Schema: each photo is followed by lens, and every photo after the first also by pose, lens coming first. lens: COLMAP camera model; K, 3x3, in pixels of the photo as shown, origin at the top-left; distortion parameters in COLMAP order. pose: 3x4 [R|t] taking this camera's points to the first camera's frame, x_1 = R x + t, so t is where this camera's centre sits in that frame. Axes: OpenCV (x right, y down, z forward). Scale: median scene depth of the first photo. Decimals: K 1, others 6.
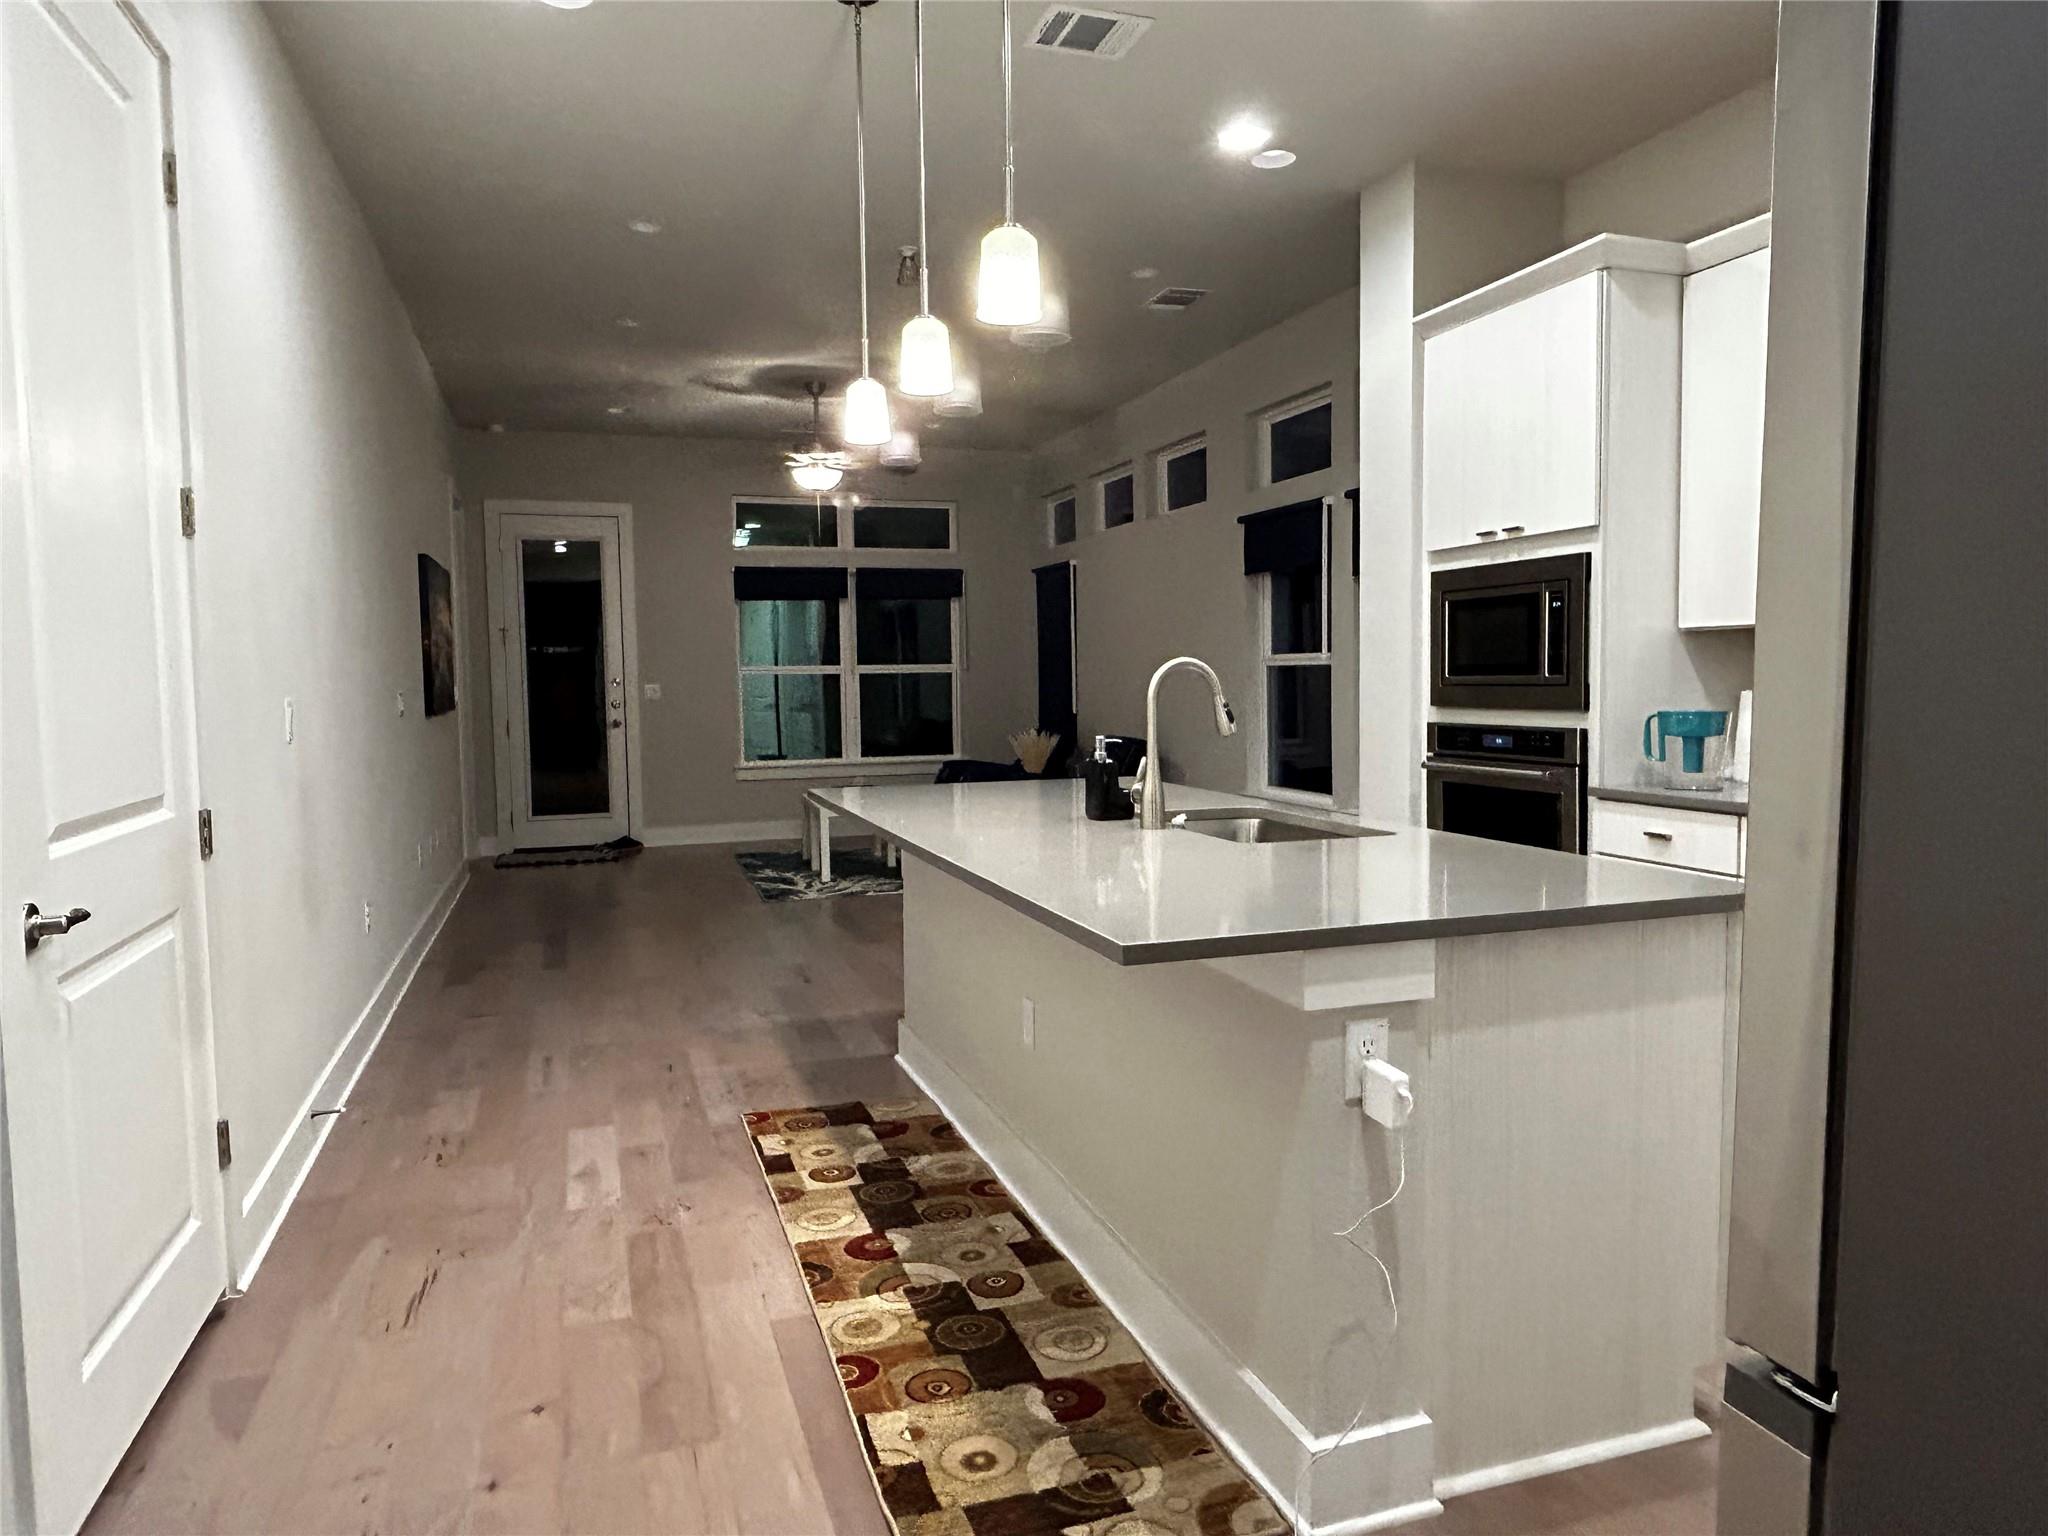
lens RADIAL K [[1313.7, 0, 1024.3], [0, 1313.7, 761.5], [0, 0, 1]] dist [0.007036, -0.022571]
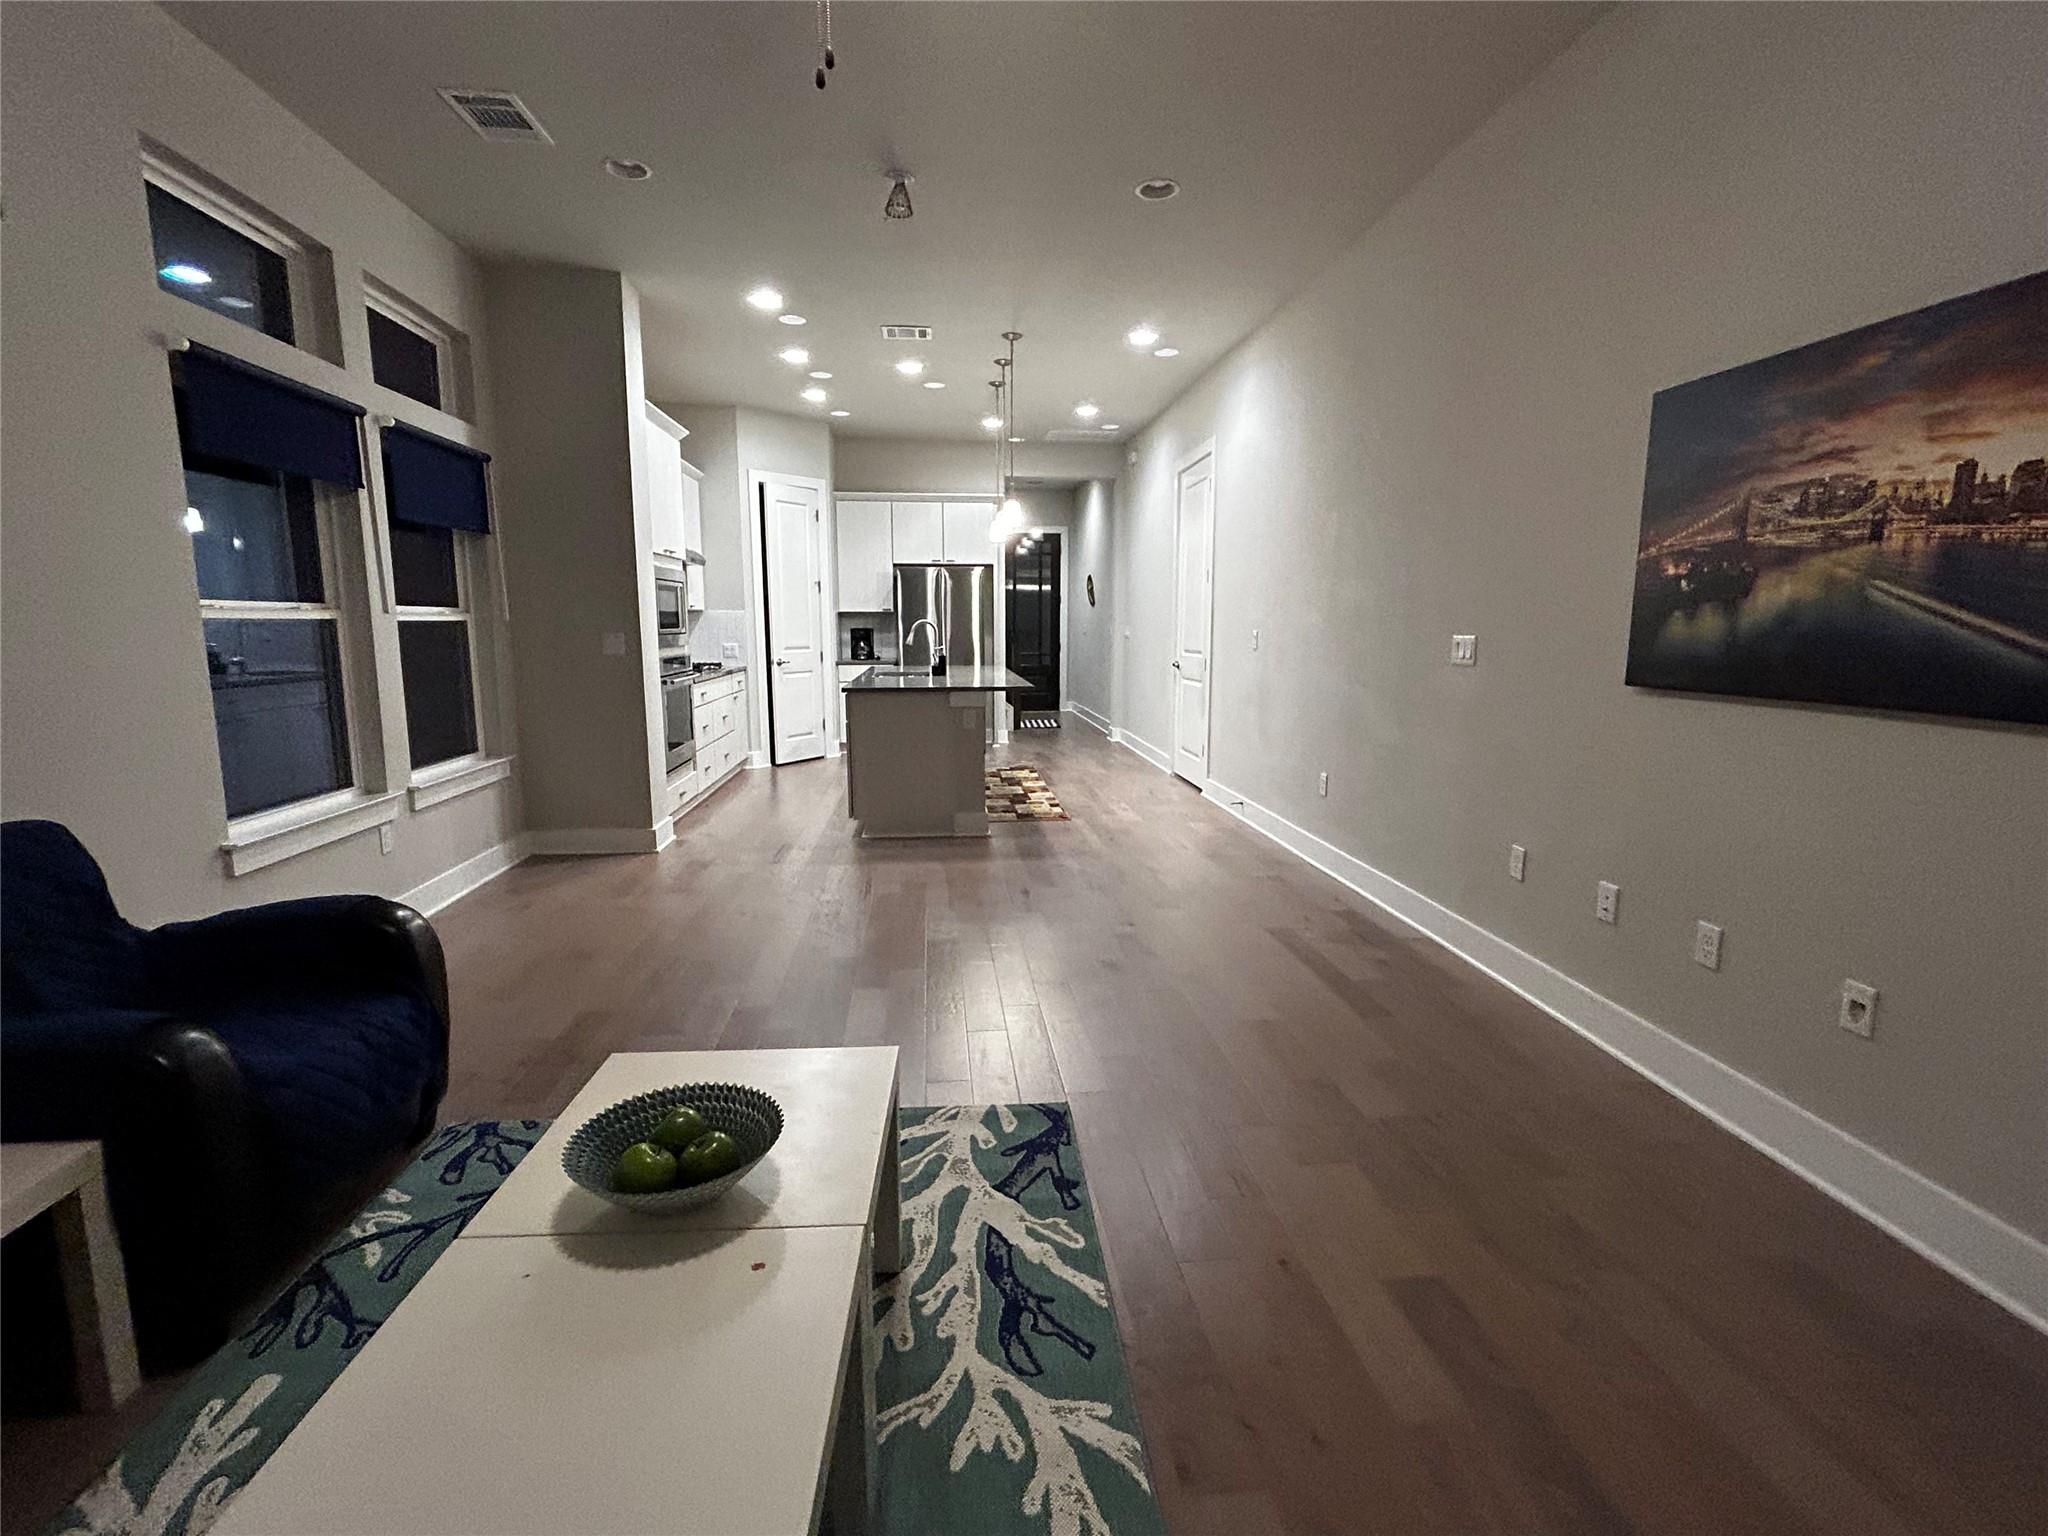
lens RADIAL K [[939.7, 0, 1028.3], [0, 939.7, 762.3], [0, 0, 1]] dist [-0.000844, 0.001293]
pose [[-0.975209, -0.019545, 0.220420, -0.485276], [0.027785, 0.977393, 0.209596, -0.163247], [-0.219533, 0.210524, -0.952620, 2.462079]]
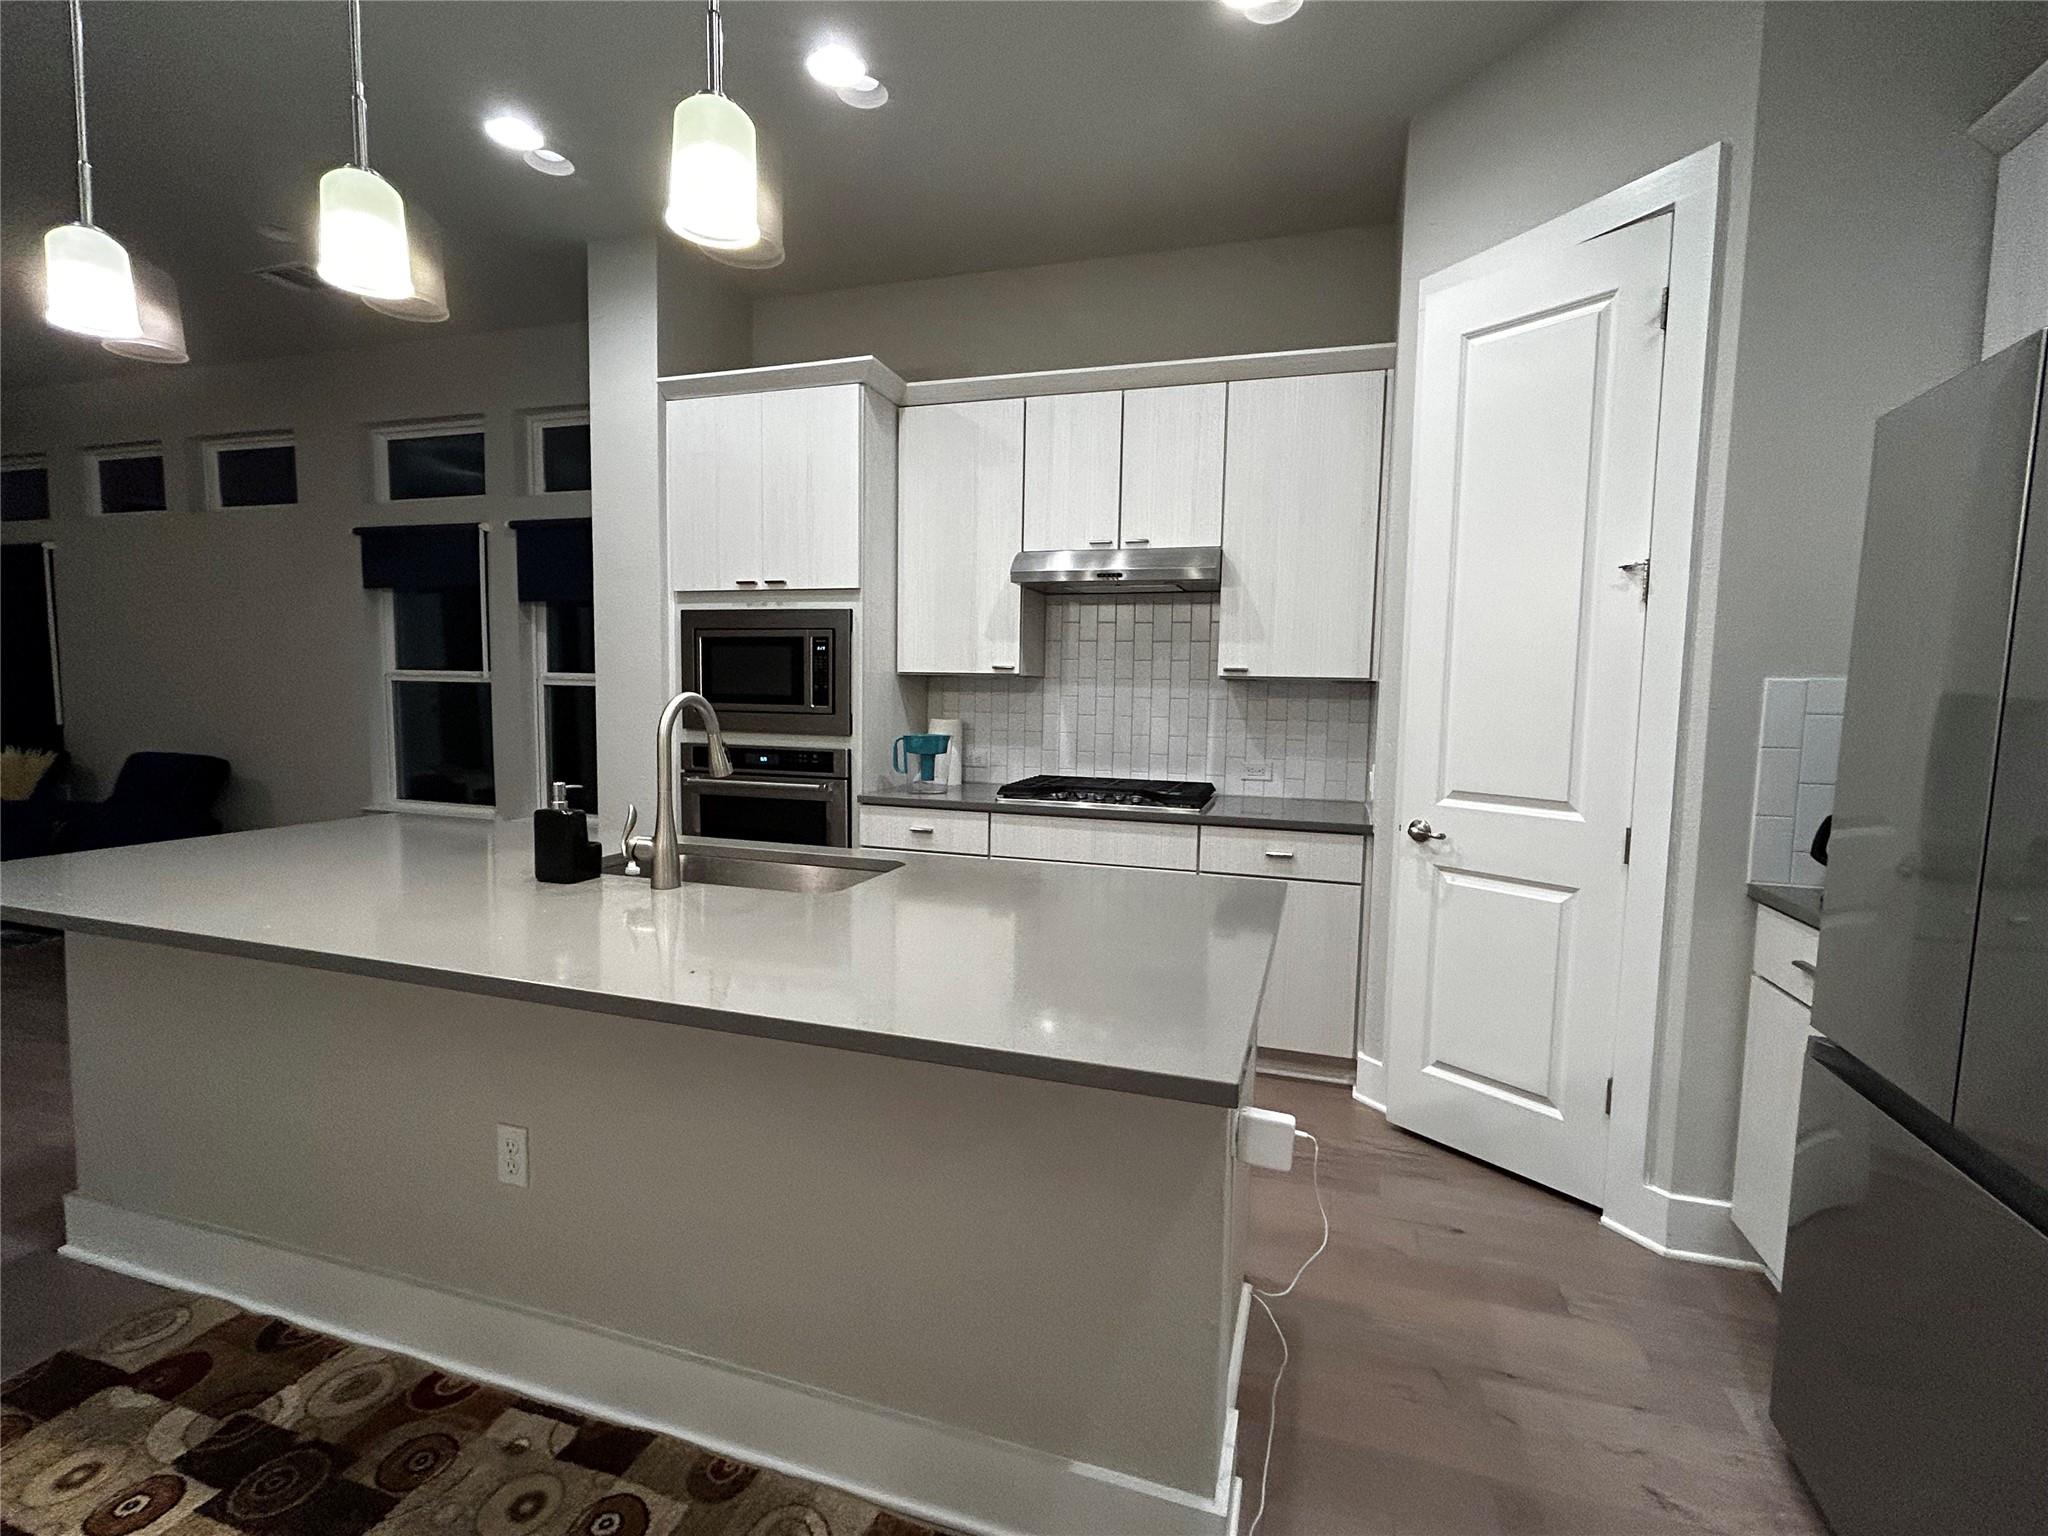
lens RADIAL K [[939.7, 0, 1025.5], [0, 939.7, 767.4], [0, 0, 1]] dist [-0.000844, 0.001293]
pose [[0.594149, -0.042175, 0.803248, -0.202736], [0.025315, 0.999110, 0.033733, -0.034495], [-0.803956, 0.000292, 0.594688, 0.336753]]
